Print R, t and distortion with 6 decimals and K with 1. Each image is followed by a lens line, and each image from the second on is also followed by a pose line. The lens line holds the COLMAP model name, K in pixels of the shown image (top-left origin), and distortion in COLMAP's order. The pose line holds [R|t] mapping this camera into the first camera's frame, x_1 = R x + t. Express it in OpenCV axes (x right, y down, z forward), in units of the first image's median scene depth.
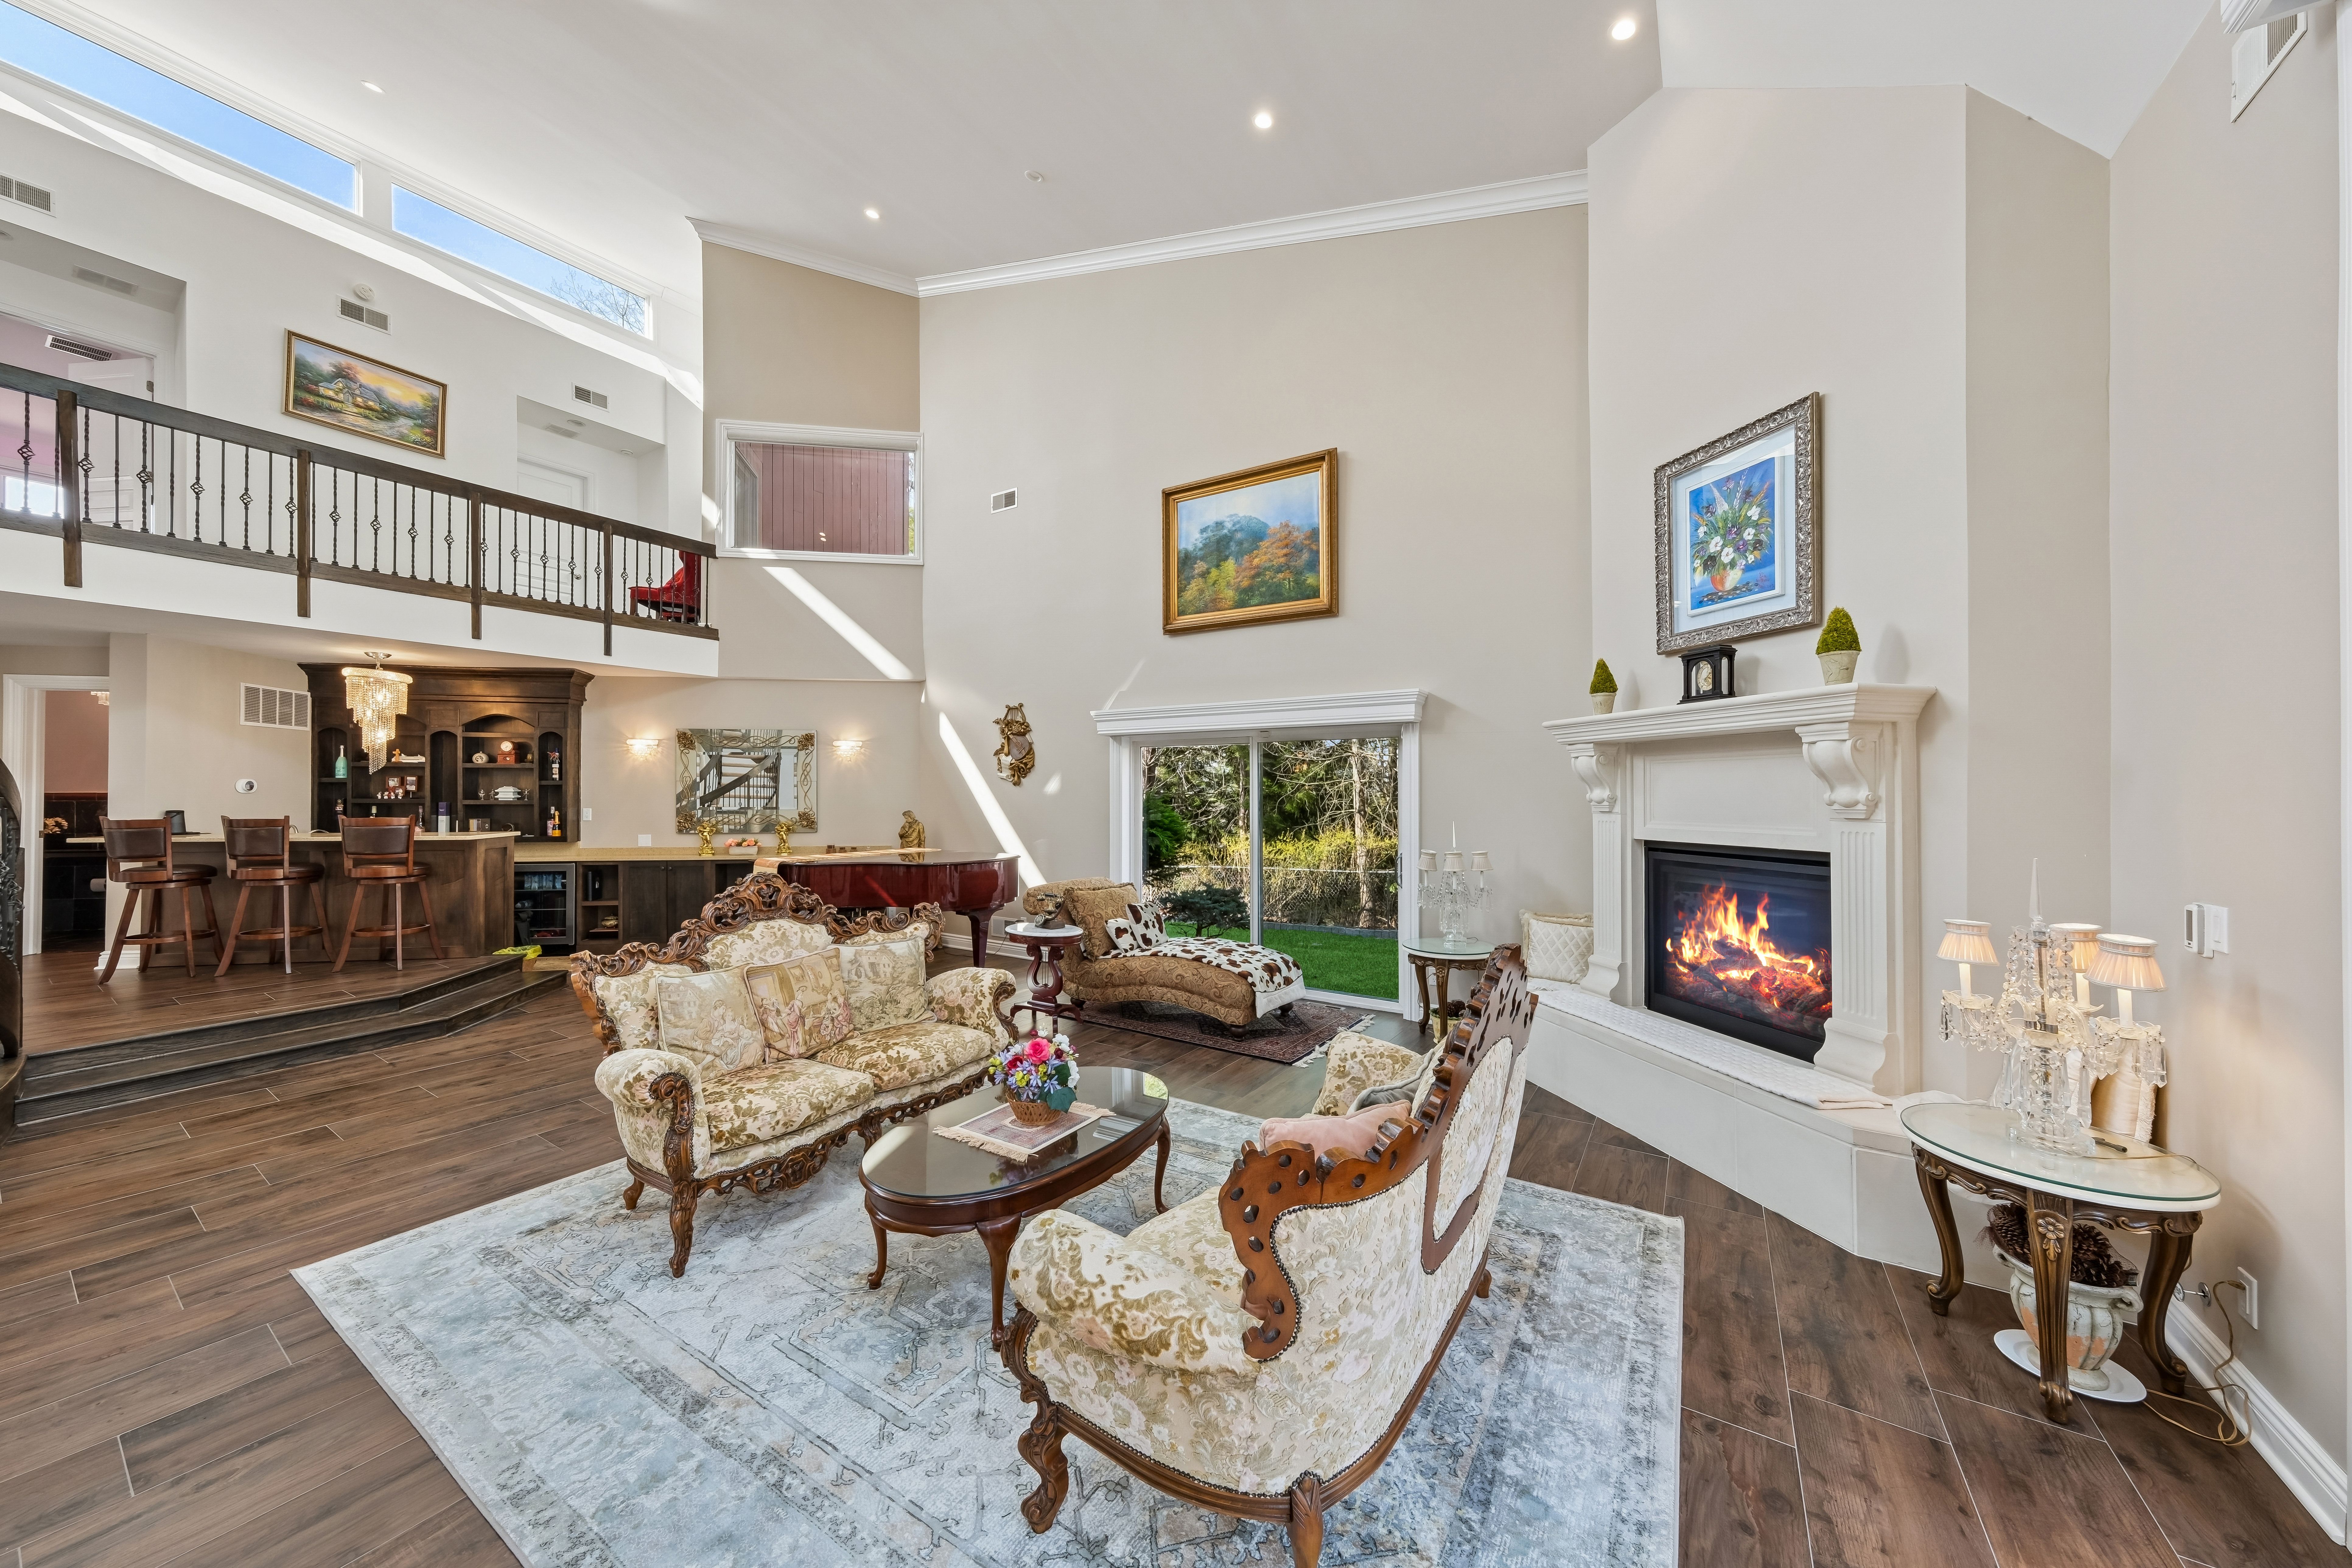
lens RADIAL K [[799.5, 0, 1176.0], [0, 799.5, 784.0], [0, 0, 1]] dist [0.000351, -0.000014]
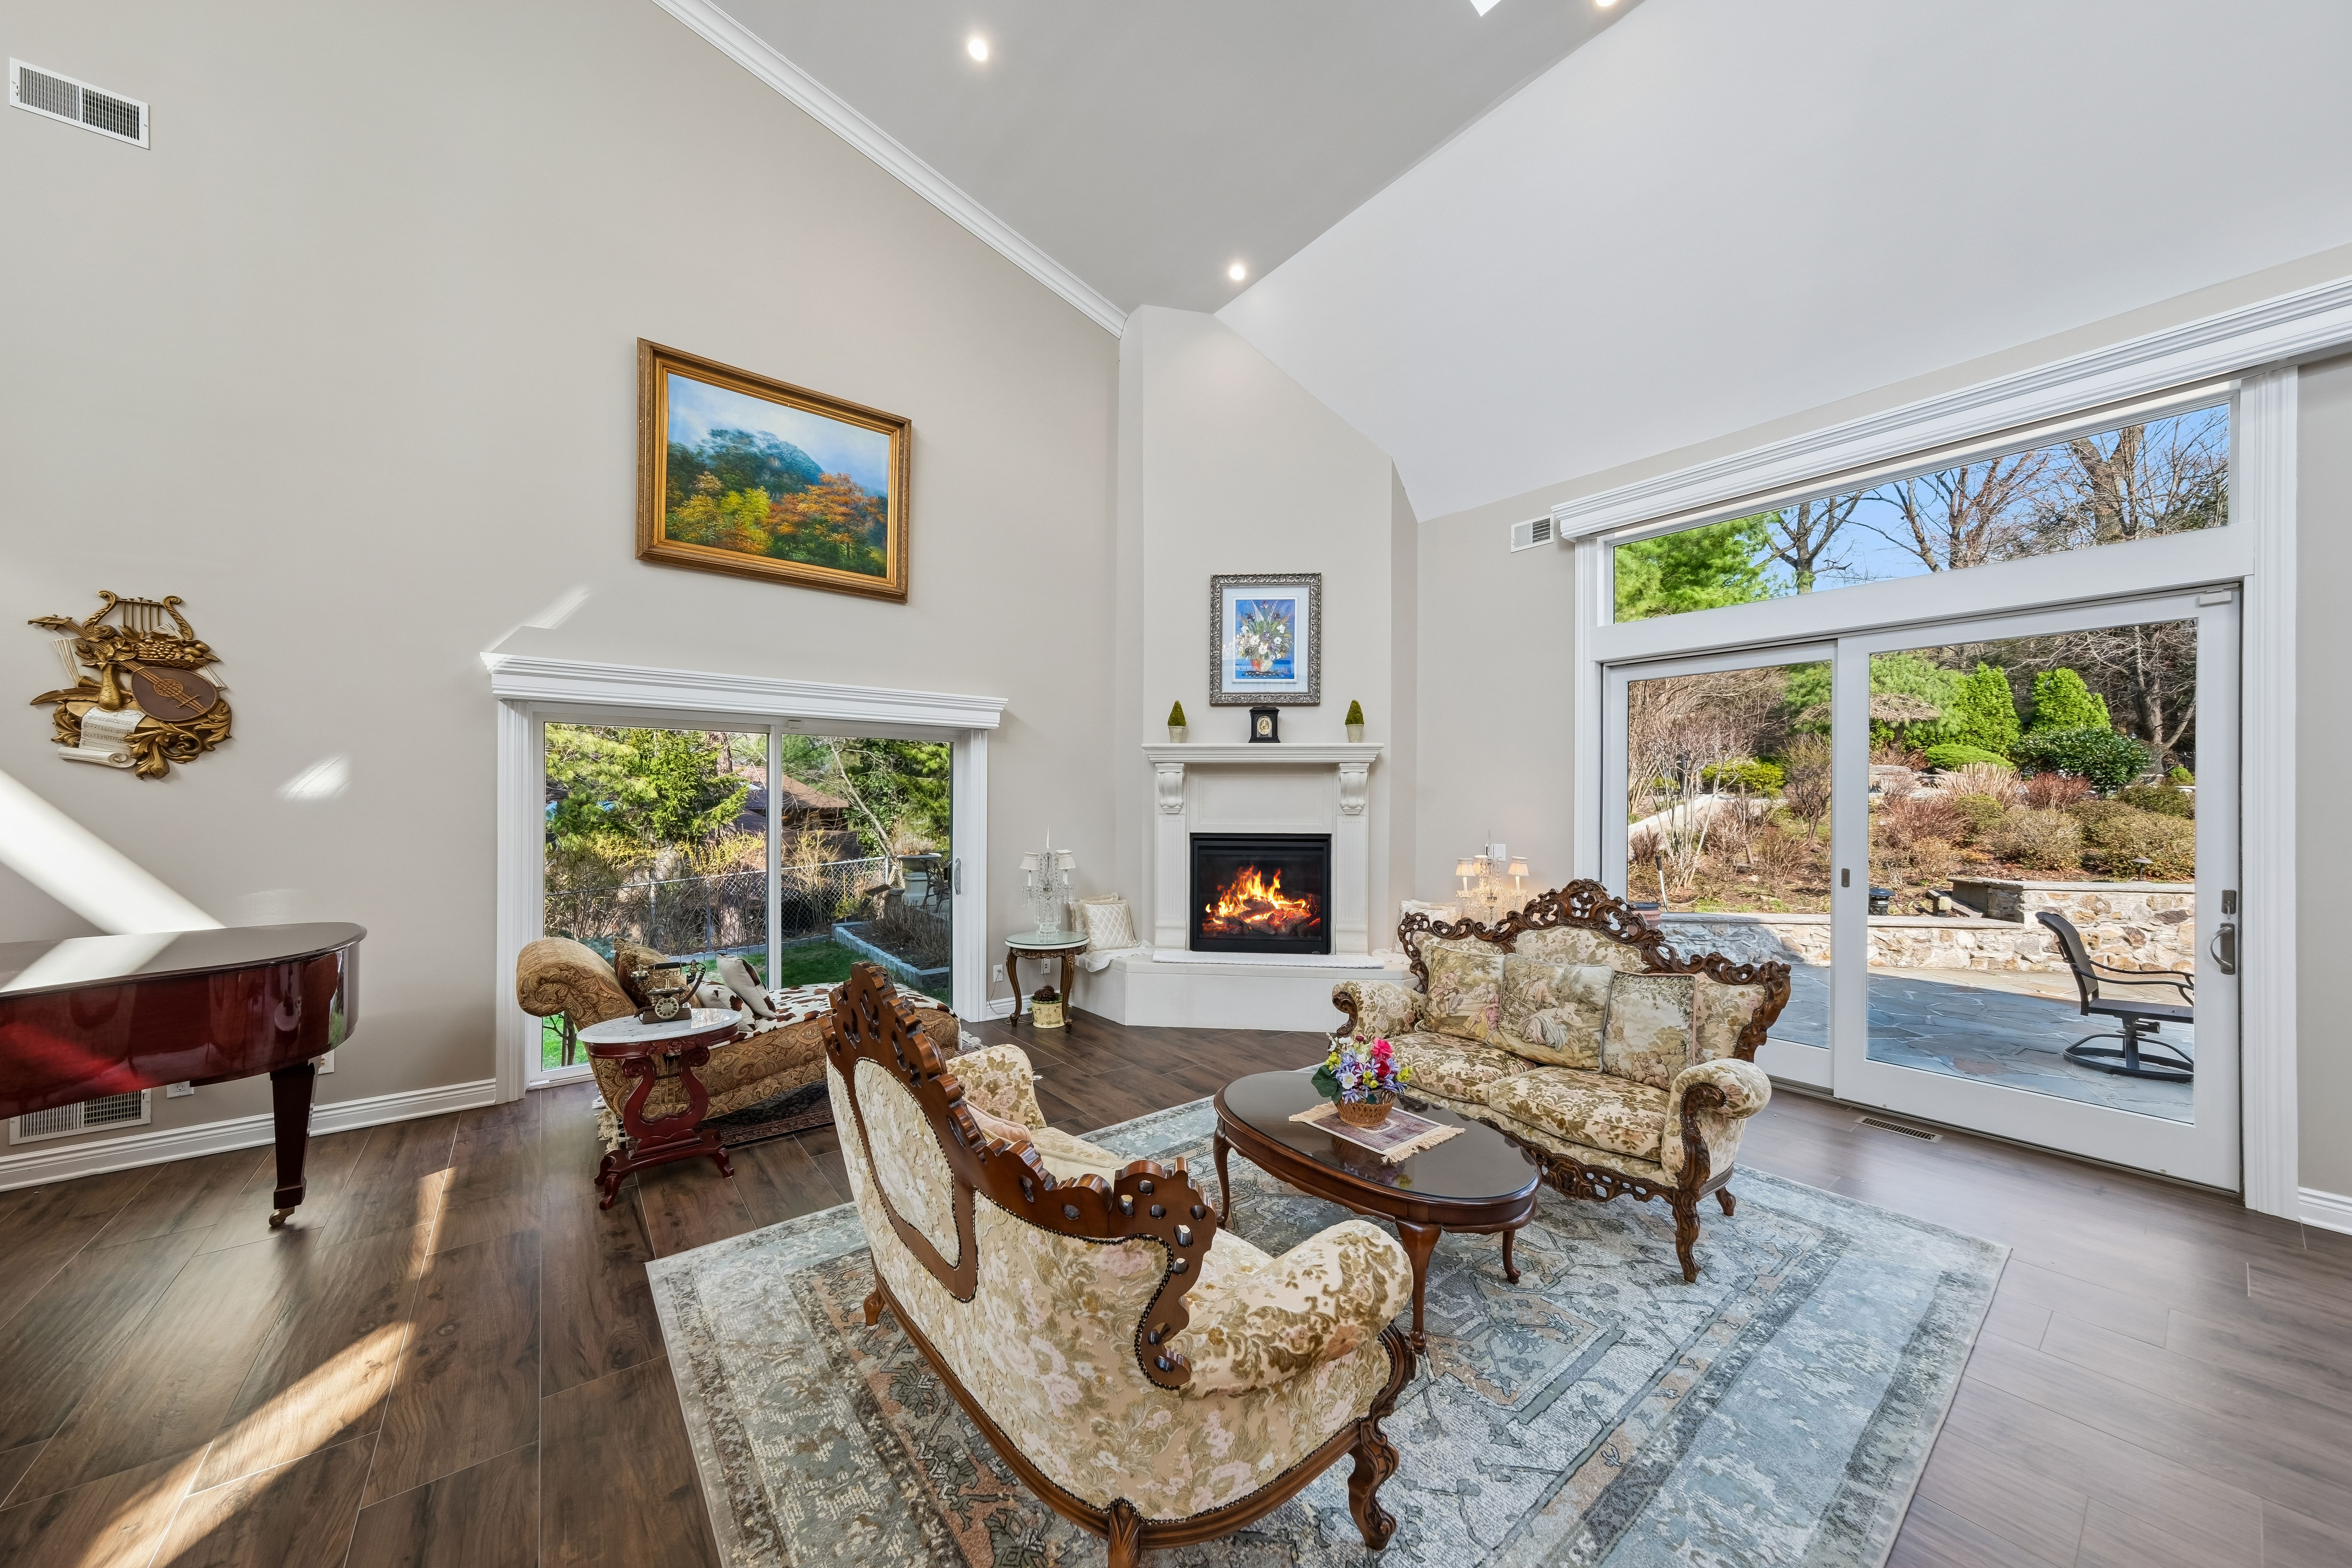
lens RADIAL K [[853.1, 0, 1182.8], [0, 853.1, 780.1], [0, 0, 1]] dist [-0.000973, -0.000015]
pose [[0.319341, 0.034964, 0.946995, -0.628401], [-0.009571, 0.999387, -0.033671, 0.017919], [-0.947592, 0.001688, 0.319480, 0.414687]]
